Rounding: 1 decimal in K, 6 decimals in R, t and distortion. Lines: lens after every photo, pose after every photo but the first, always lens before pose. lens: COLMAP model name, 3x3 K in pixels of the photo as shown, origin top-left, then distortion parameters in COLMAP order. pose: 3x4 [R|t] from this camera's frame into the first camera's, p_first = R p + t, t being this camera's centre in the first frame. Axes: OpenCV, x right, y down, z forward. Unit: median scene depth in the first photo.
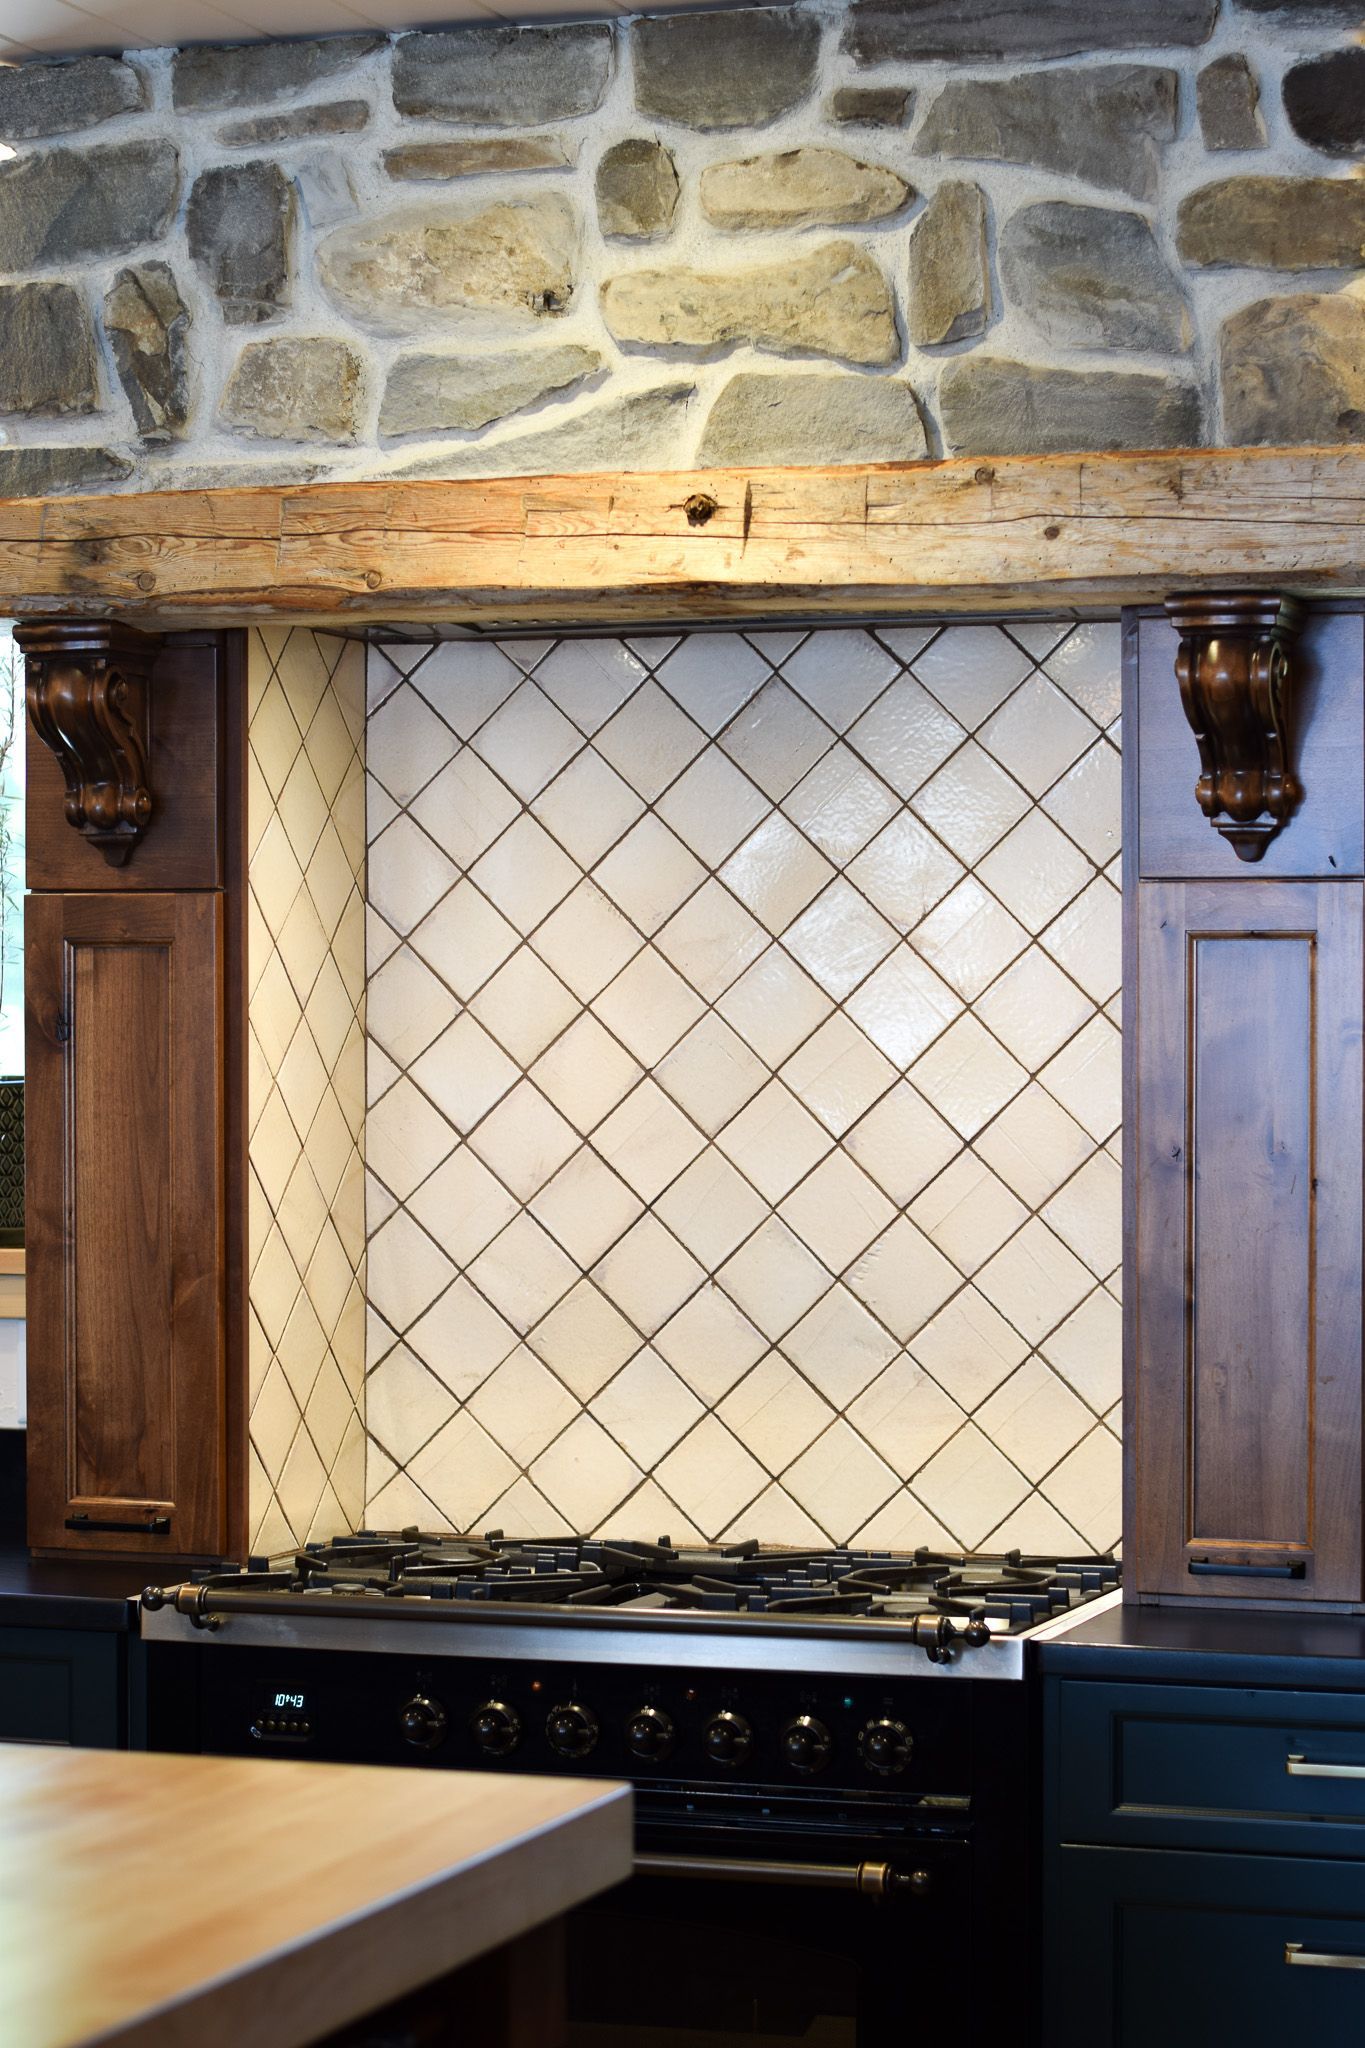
lens RADIAL K [[4543.4, 0, 682.5], [0, 4543.4, 1024.0], [0, 0, 1]] dist [-0.105384, 0.019984]
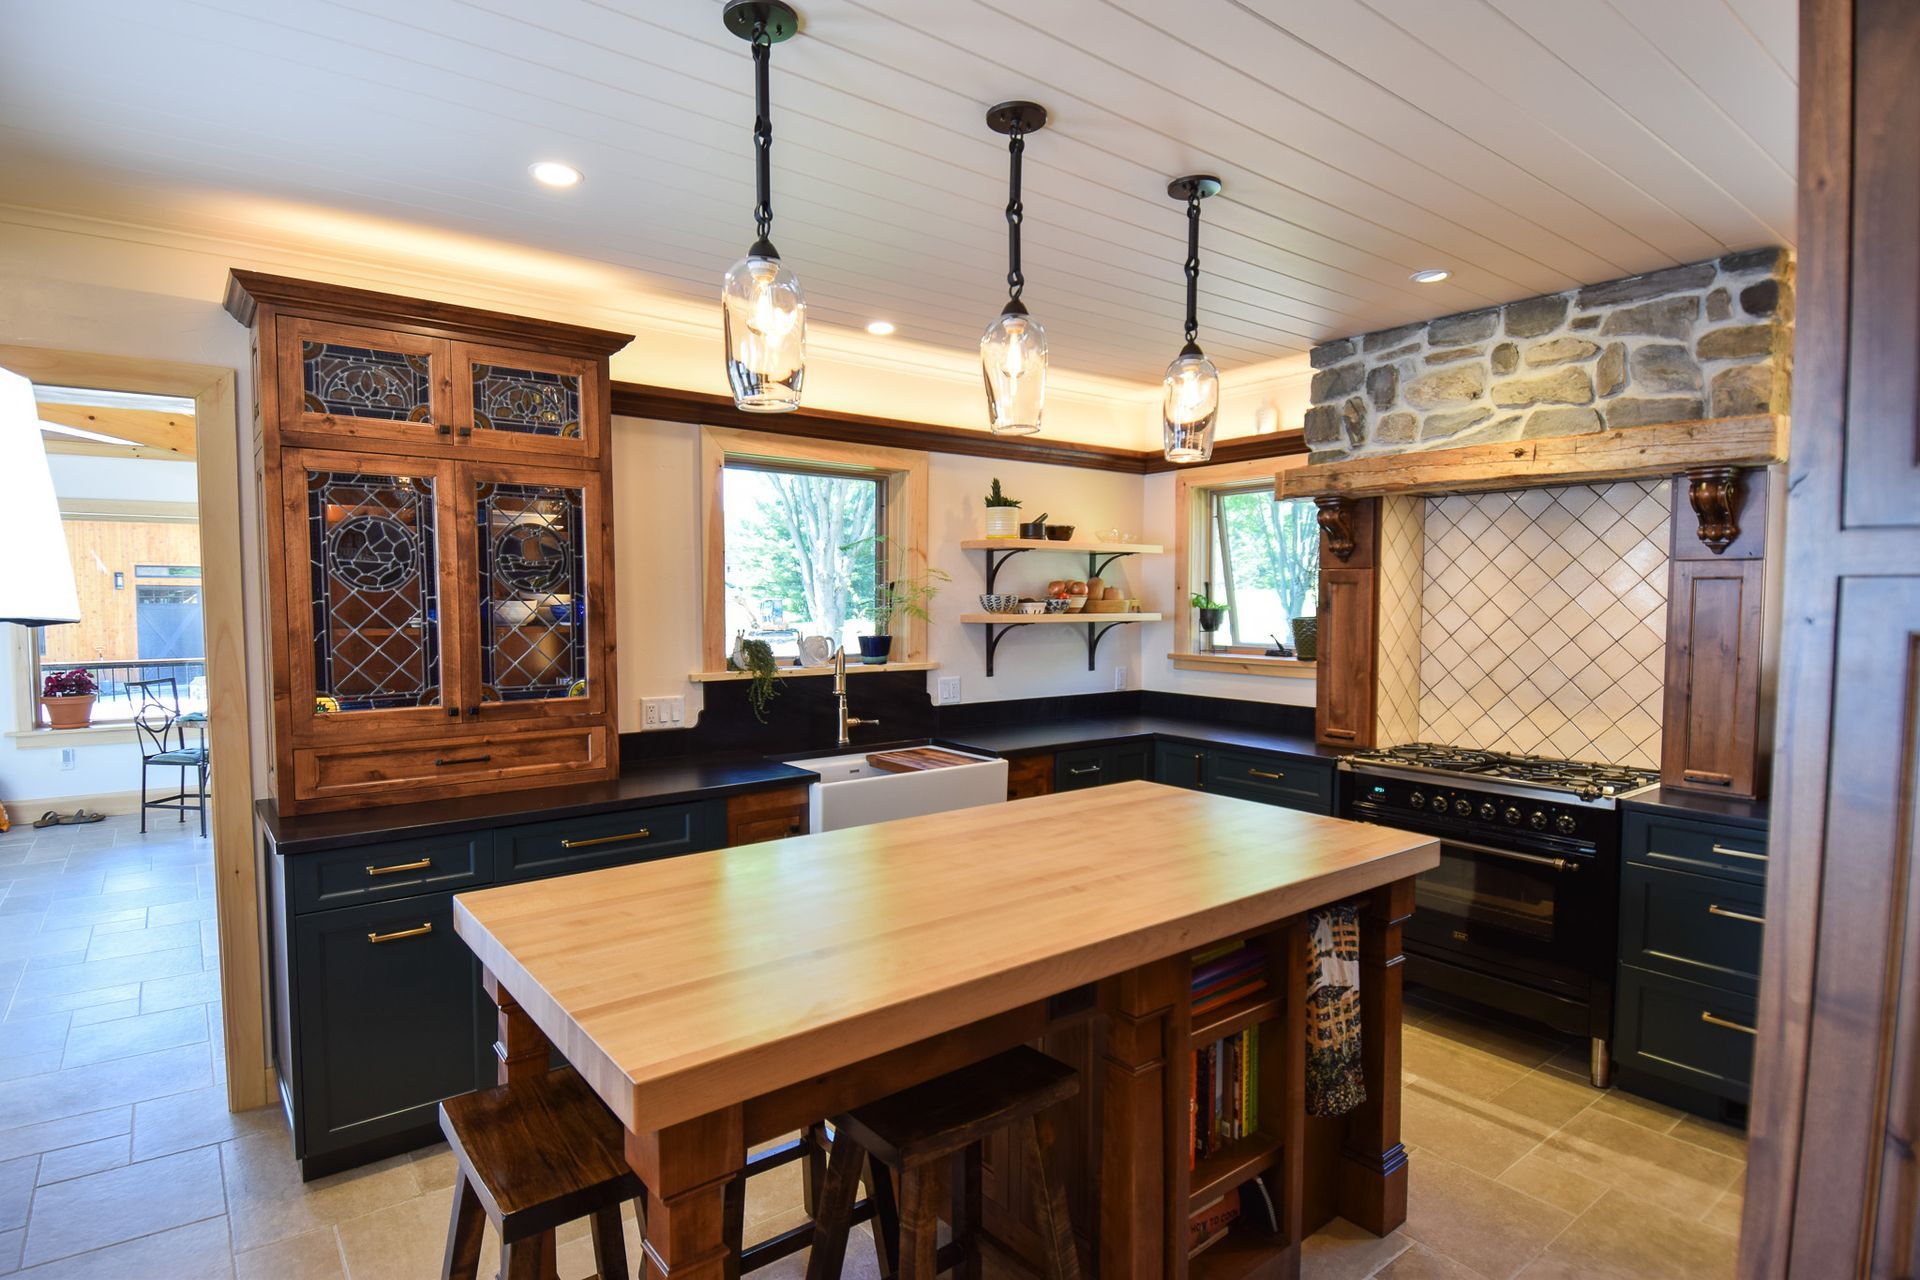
lens RADIAL K [[992.7, 0, 954.8], [0, 992.7, 656.0], [0, 0, 1]] dist [0.056195, -0.062432]
pose [[0.837323, 0.032132, -0.545763, 0.061977], [0.002121, 0.998073, 0.062016, -0.009682], [0.546704, -0.053085, 0.835642, 0.133116]]
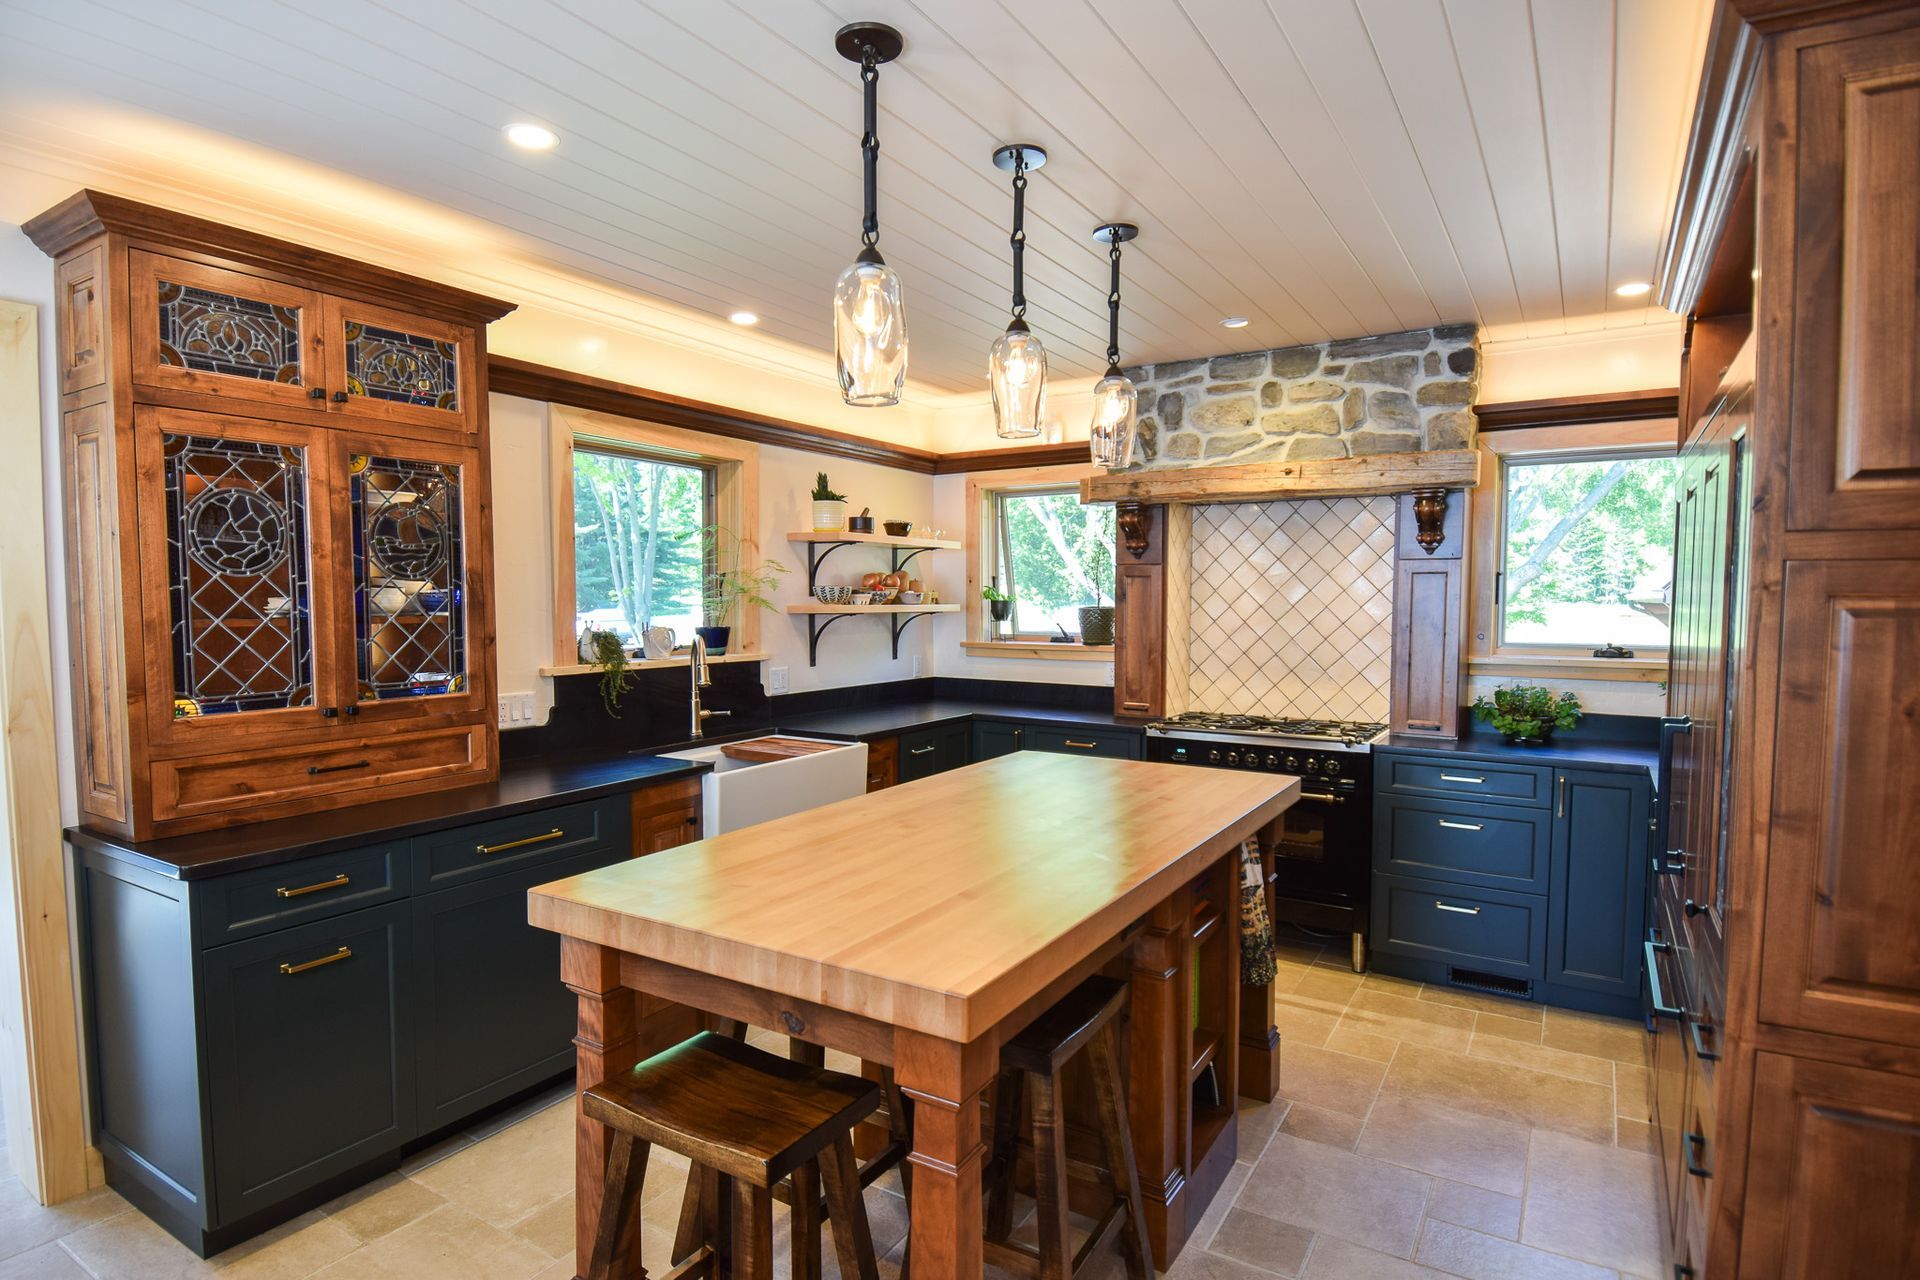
lens RADIAL K [[1002.6, 0, 954.7], [0, 1002.6, 657.5], [0, 0, 1]] dist [0.058430, -0.064842]
pose [[0.974502, 0.013764, -0.223957, -0.080682], [0.000868, 0.997878, 0.065102, -0.003286], [0.224377, -0.063636, 0.972422, 0.015101]]
